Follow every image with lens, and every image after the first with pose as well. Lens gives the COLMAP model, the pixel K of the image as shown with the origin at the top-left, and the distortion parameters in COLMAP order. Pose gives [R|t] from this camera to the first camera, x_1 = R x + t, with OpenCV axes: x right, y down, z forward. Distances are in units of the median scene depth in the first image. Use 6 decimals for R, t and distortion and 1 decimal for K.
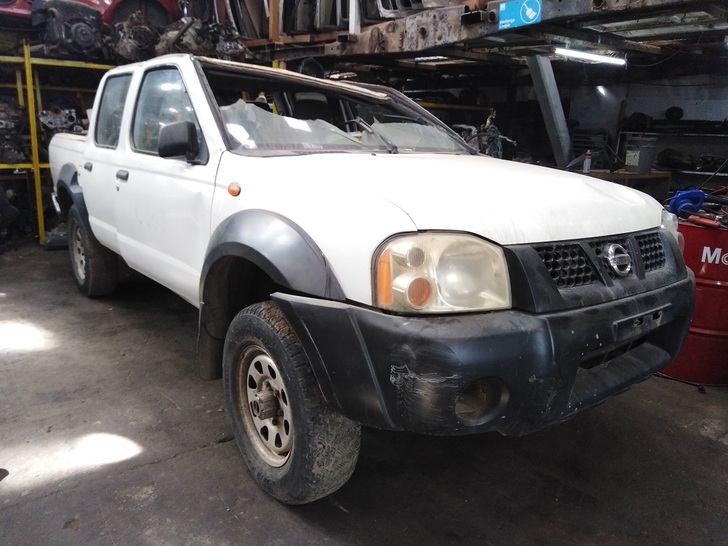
lens RADIAL K [[565.8, 0, 364.0], [0, 565.8, 273.0], [0, 0, 1]] dist [-0.007520, -0.001145]
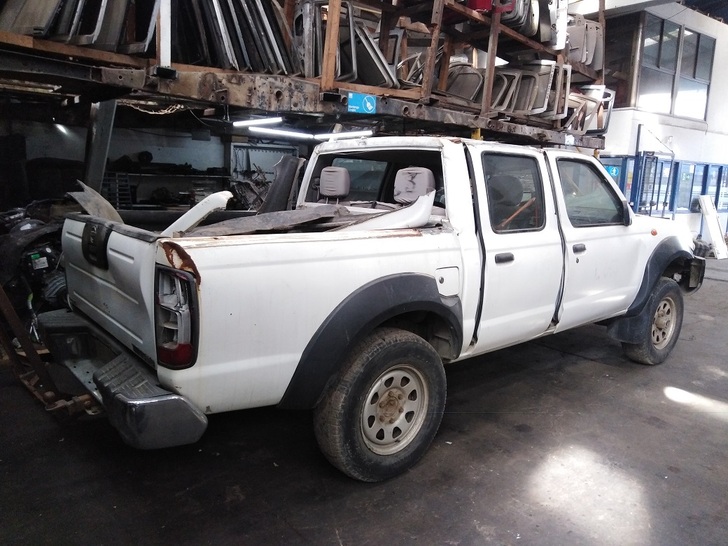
lens RADIAL K [[568.3, 0, 364.0], [0, 568.3, 273.0], [0, 0, 1]] dist [0.003635, -0.000807]
pose [[-0.044982, -0.197821, 0.979206, -1.021559], [0.216006, 0.955084, 0.202870, -0.298647], [-0.975355, 0.220640, -0.000231, 0.941634]]
